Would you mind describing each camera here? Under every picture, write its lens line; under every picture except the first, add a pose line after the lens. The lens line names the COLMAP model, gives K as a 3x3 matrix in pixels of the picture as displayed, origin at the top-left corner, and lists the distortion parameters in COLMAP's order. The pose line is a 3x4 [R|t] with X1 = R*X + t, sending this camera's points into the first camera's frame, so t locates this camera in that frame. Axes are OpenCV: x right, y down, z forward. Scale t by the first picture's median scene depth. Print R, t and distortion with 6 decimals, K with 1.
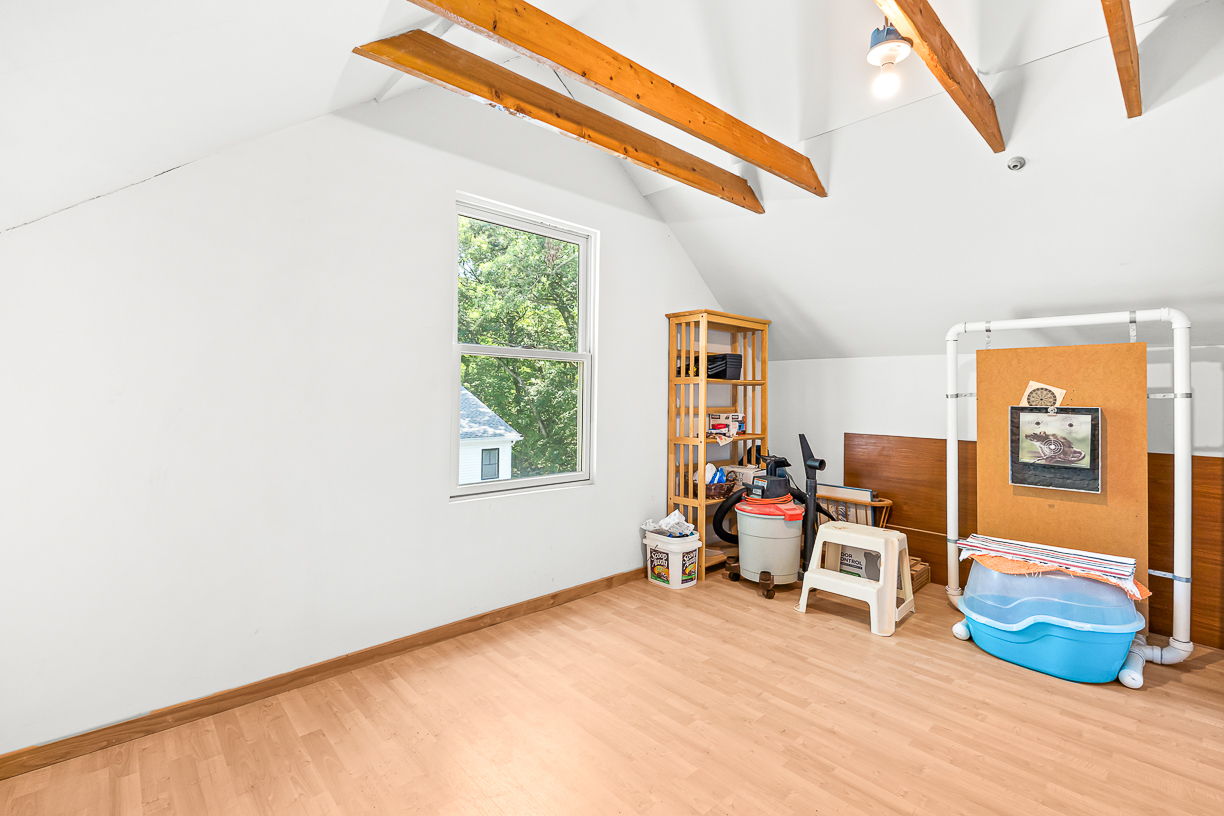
lens RADIAL K [[540.8, 0, 614.9], [0, 540.8, 405.2], [0, 0, 1]] dist [-0.003383, 0.000007]
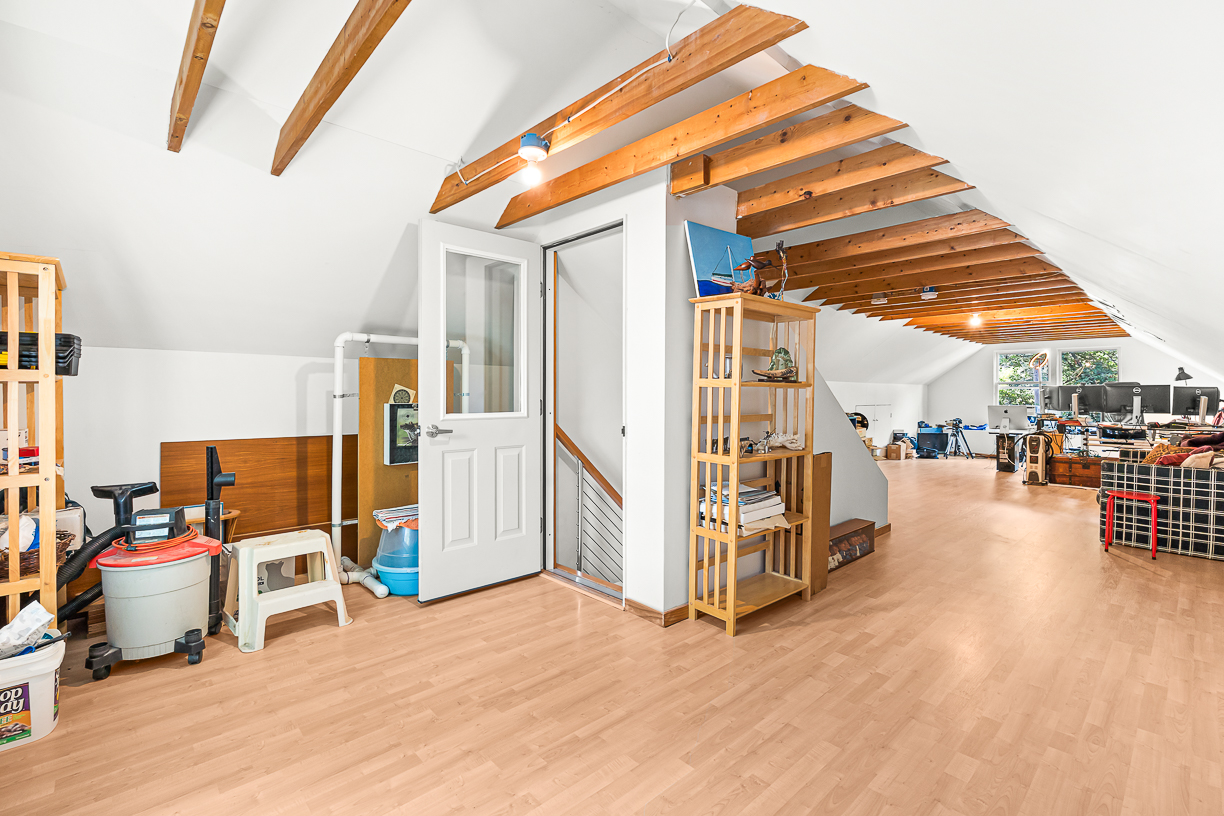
lens RADIAL K [[540.8, 0, 614.9], [0, 540.8, 405.2], [0, 0, 1]] dist [-0.003383, 0.000007]
pose [[-0.000014, -0.030004, 0.999550, -0.556710], [0.013058, 0.999465, 0.030001, -0.027099], [-0.999915, 0.013053, 0.000378, 0.478400]]
